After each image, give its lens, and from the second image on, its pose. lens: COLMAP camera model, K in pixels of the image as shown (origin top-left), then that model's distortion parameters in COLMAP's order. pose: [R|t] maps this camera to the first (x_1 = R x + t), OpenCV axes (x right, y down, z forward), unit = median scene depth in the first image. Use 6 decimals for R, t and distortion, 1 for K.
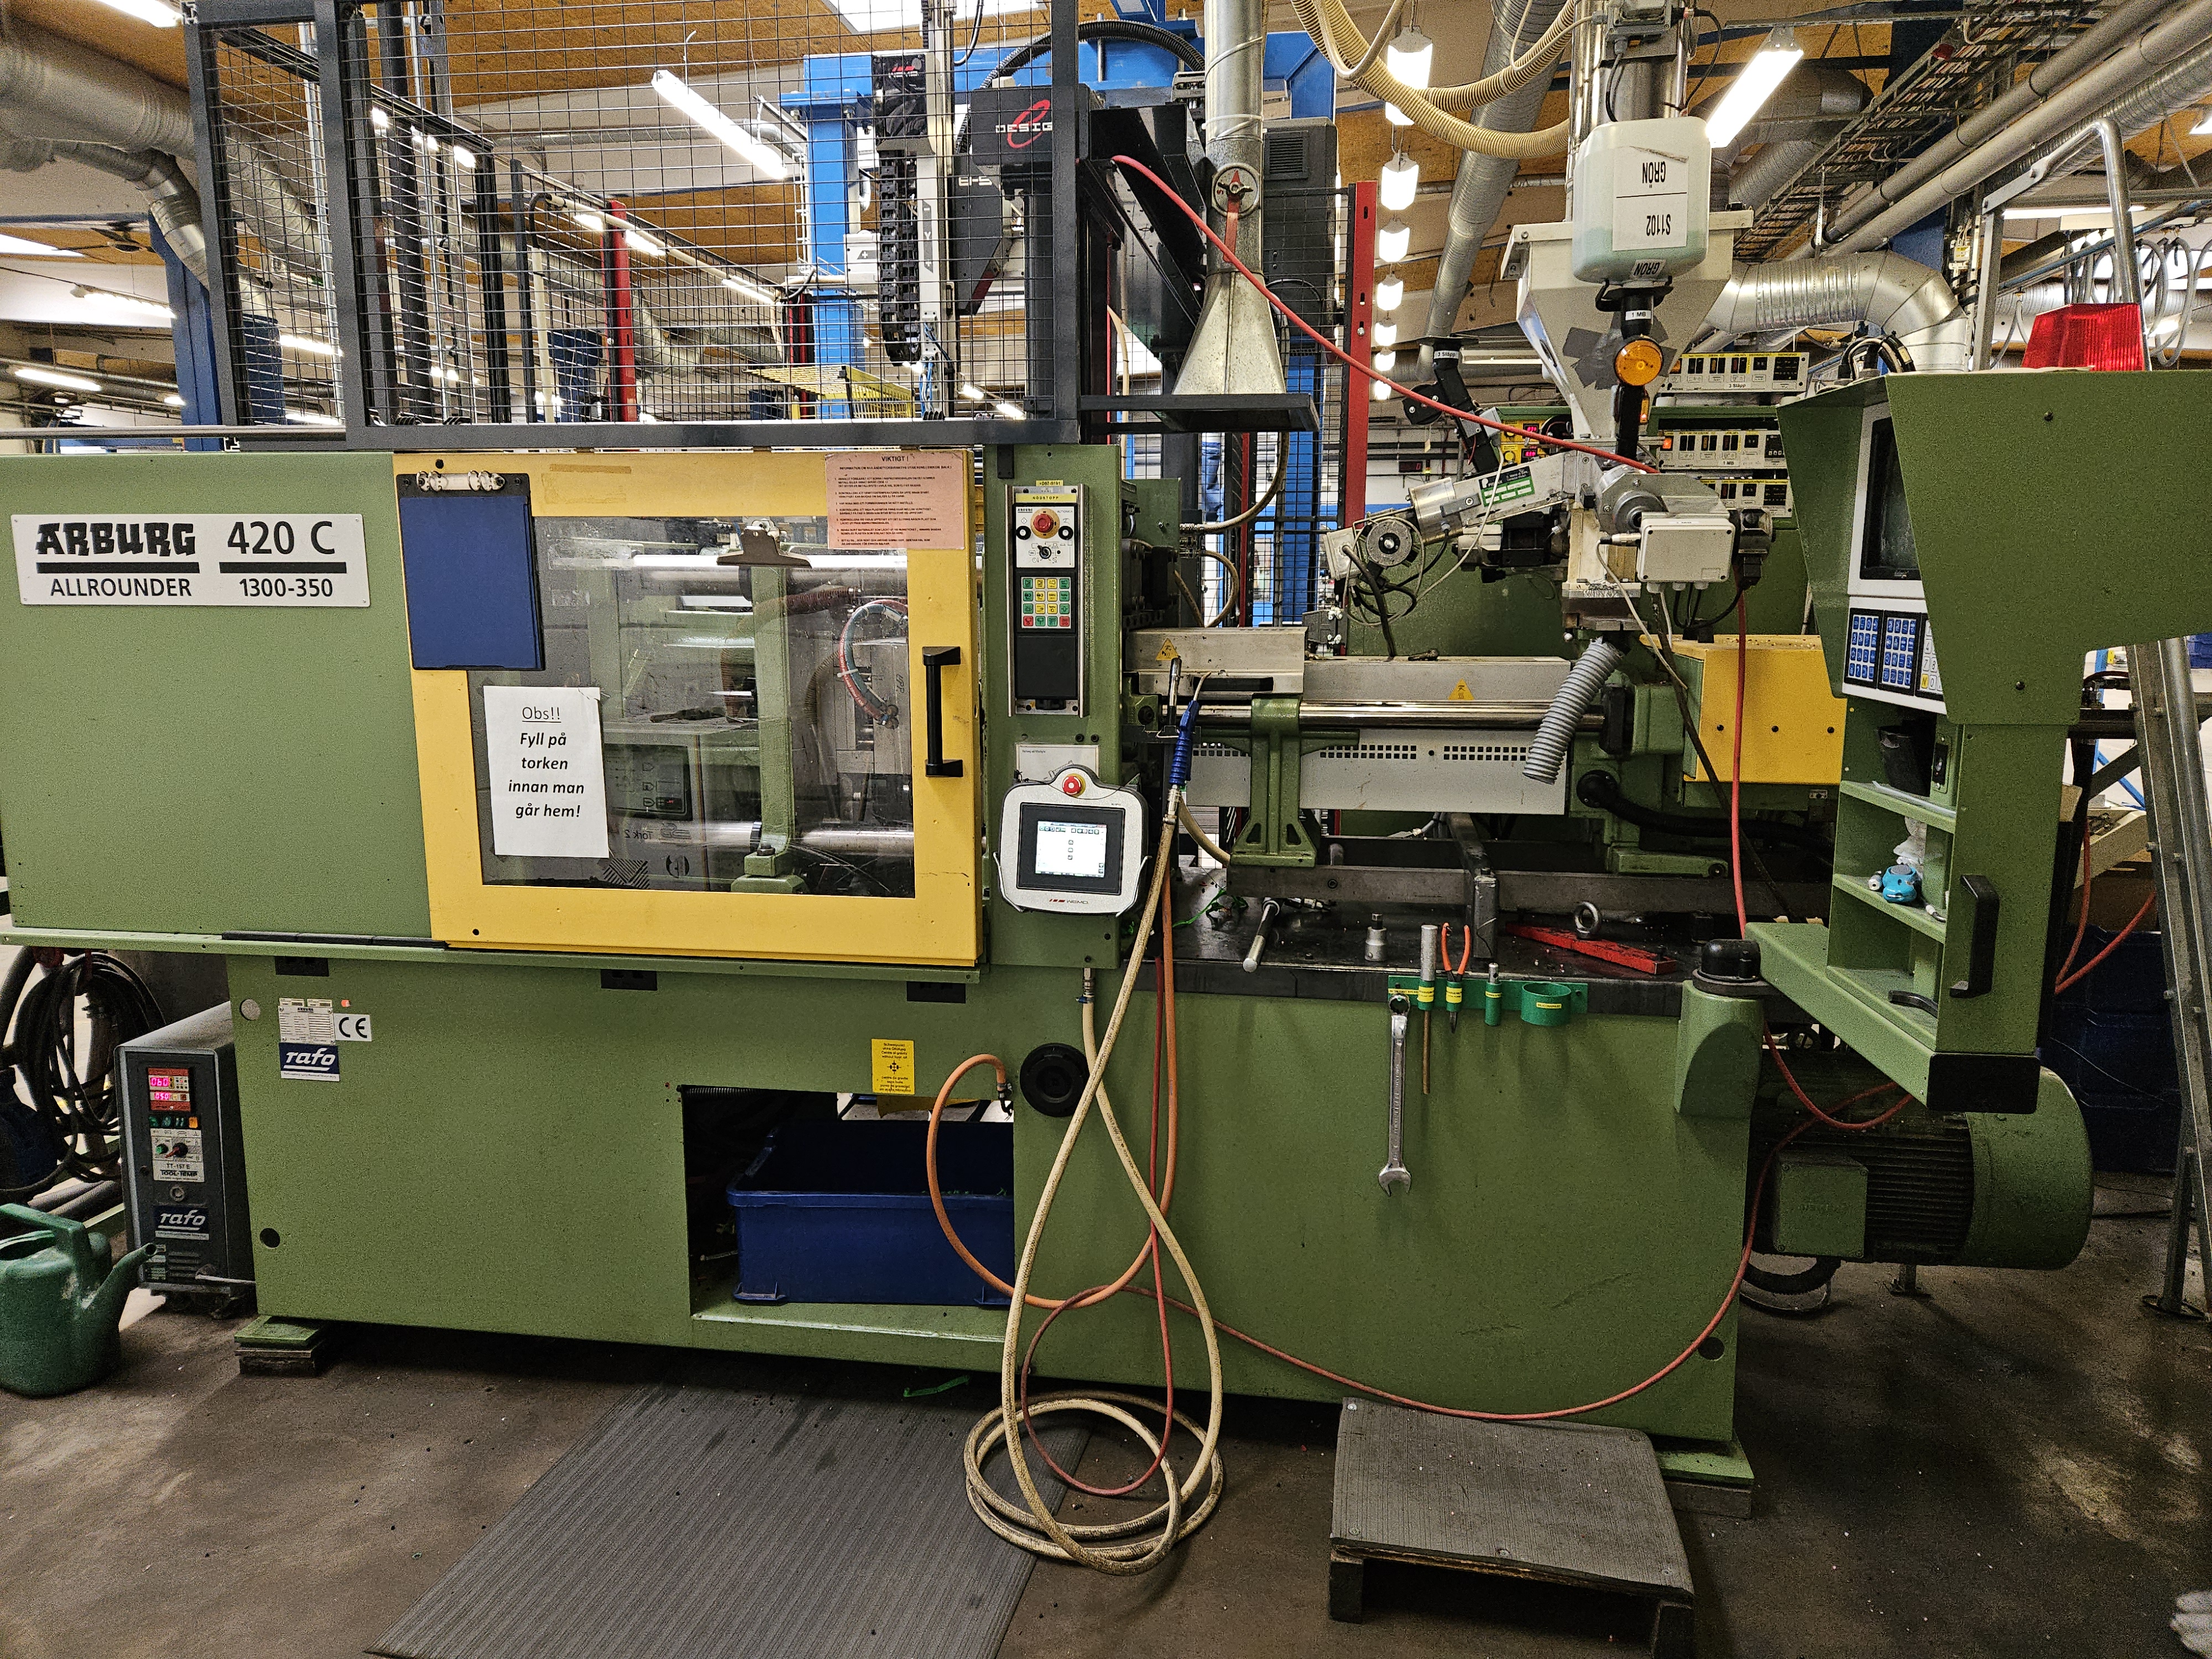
lens RADIAL K [[1506.8, 0, 1110.8], [0, 1506.8, 837.8], [0, 0, 1]] dist [0.075752, -0.066068]
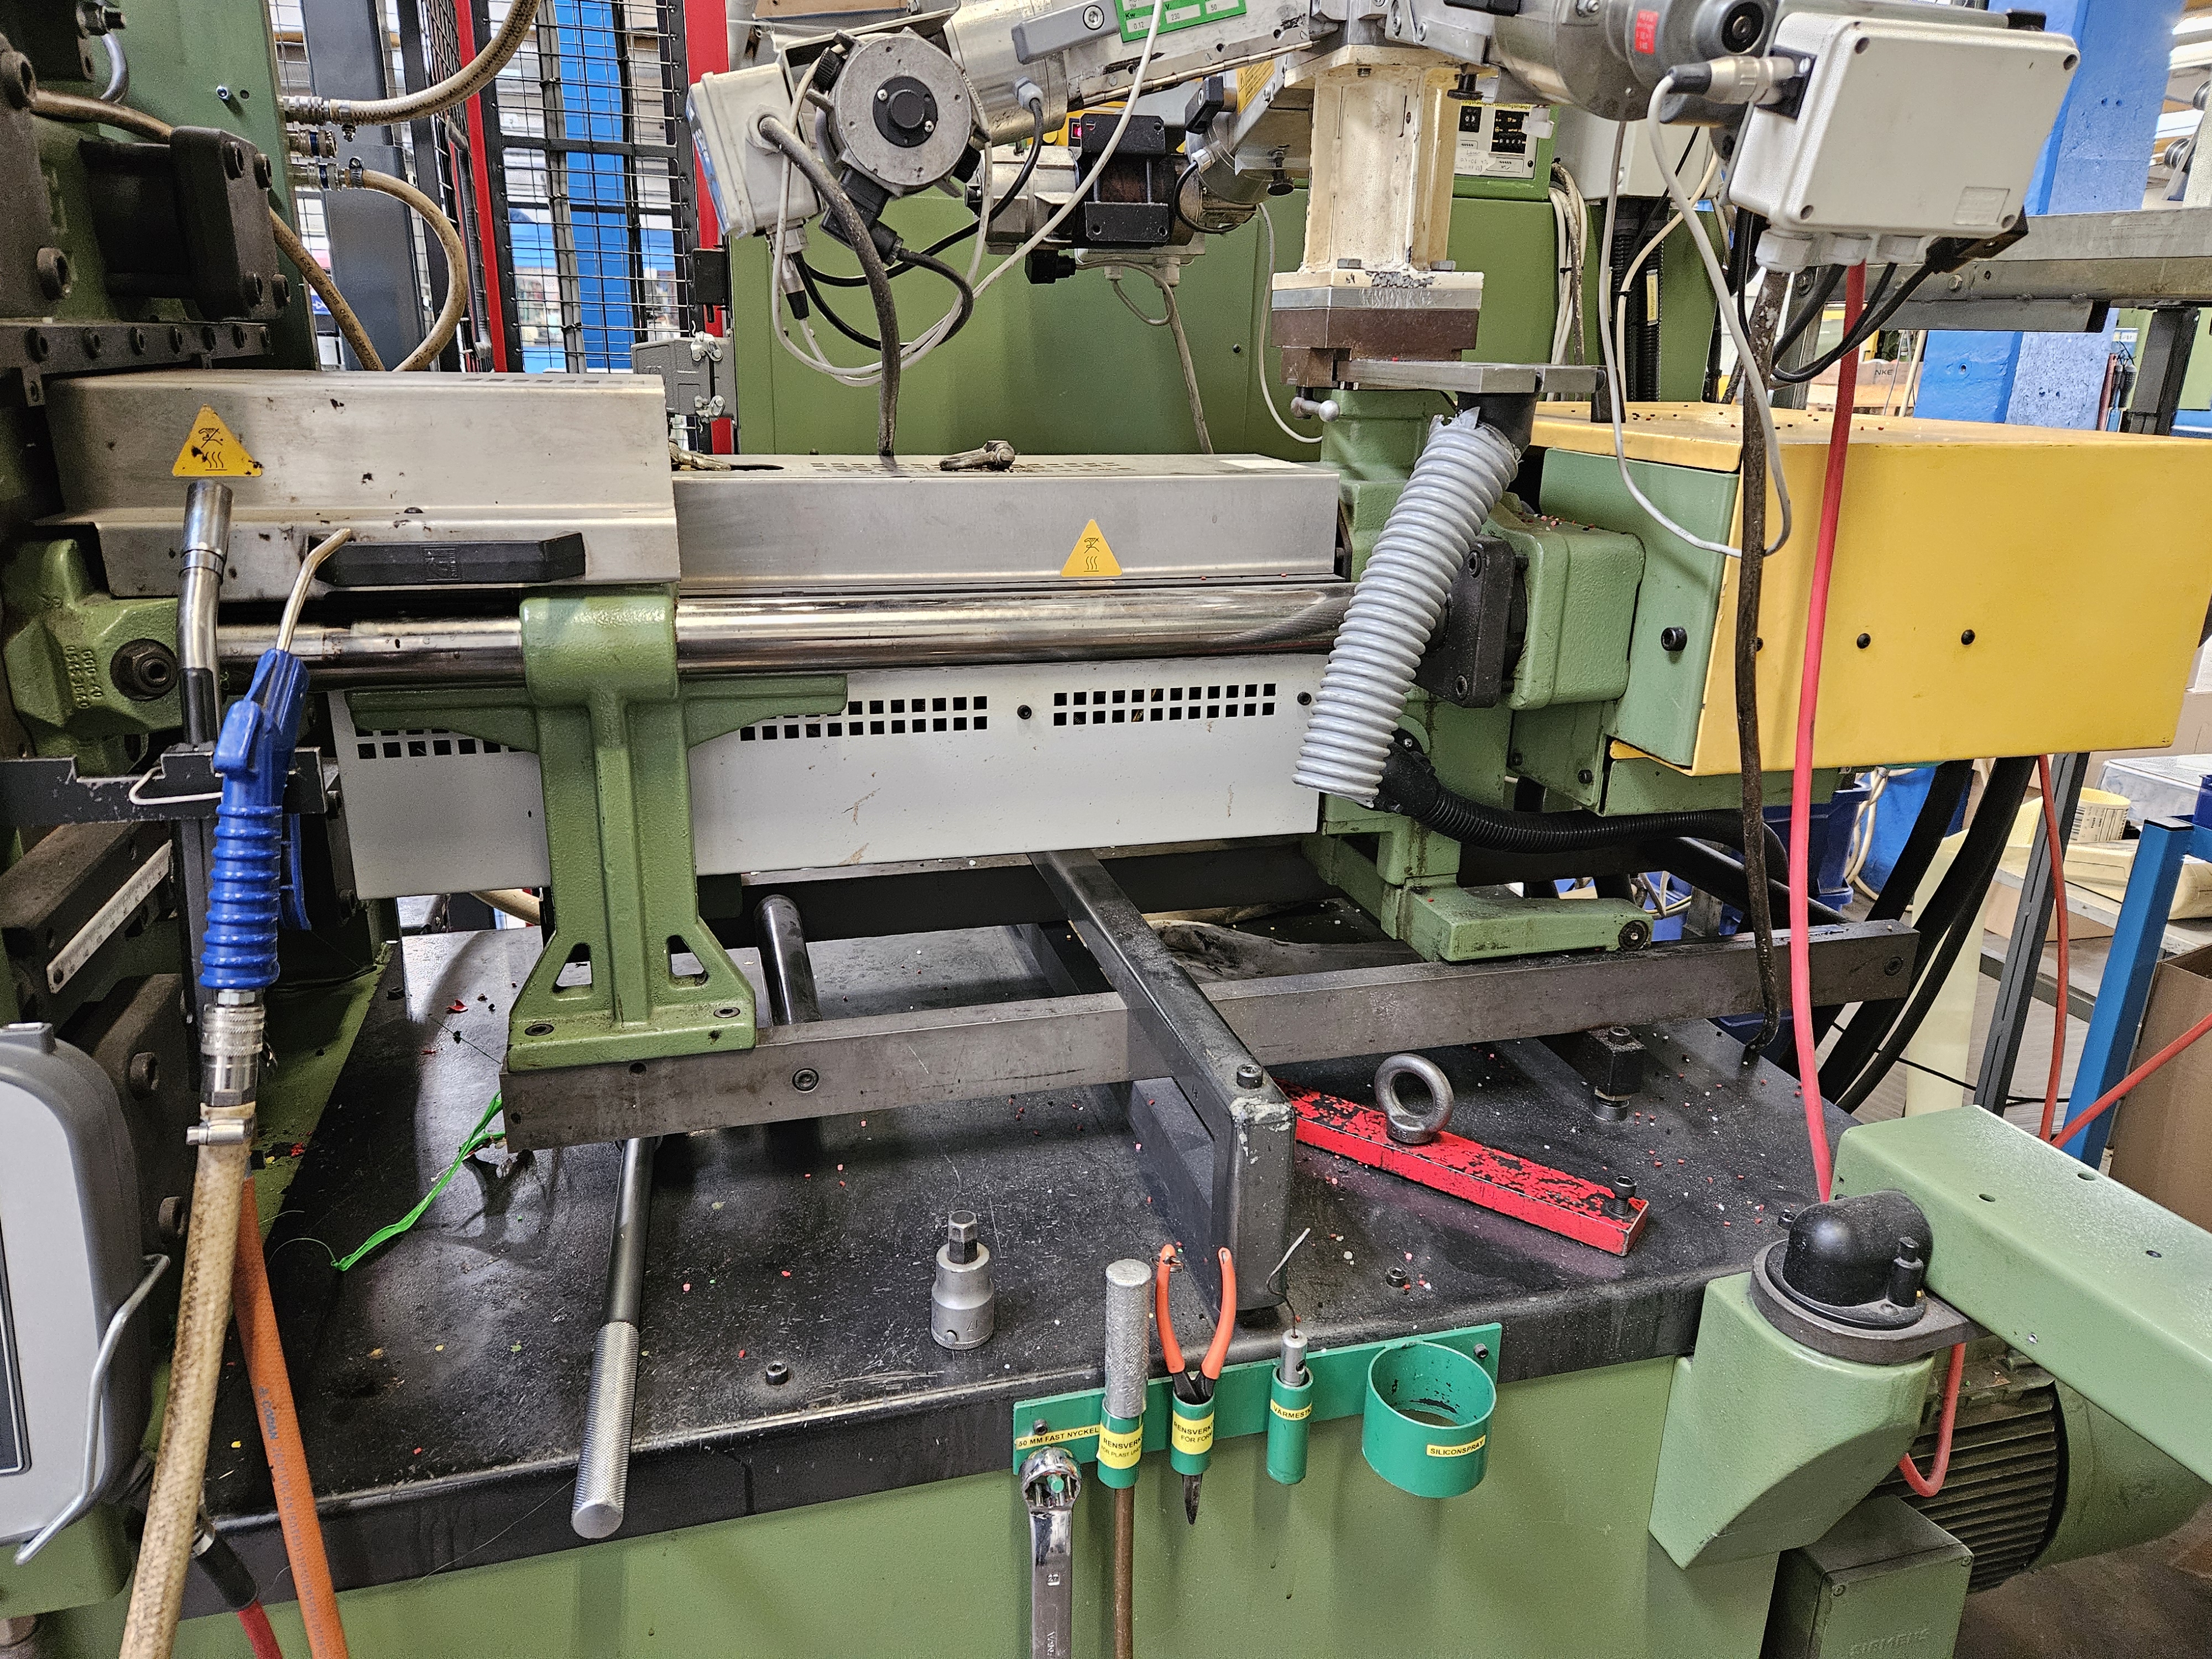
lens RADIAL K [[1506.8, 0, 1087.5], [0, 1506.8, 829.7], [0, 0, 1]] dist [0.075752, -0.066068]
pose [[0.913261, -0.108817, 0.392571, 0.071730], [0.049548, 0.986180, 0.158093, -0.089997], [-0.404349, -0.124929, 0.906032, 0.654435]]
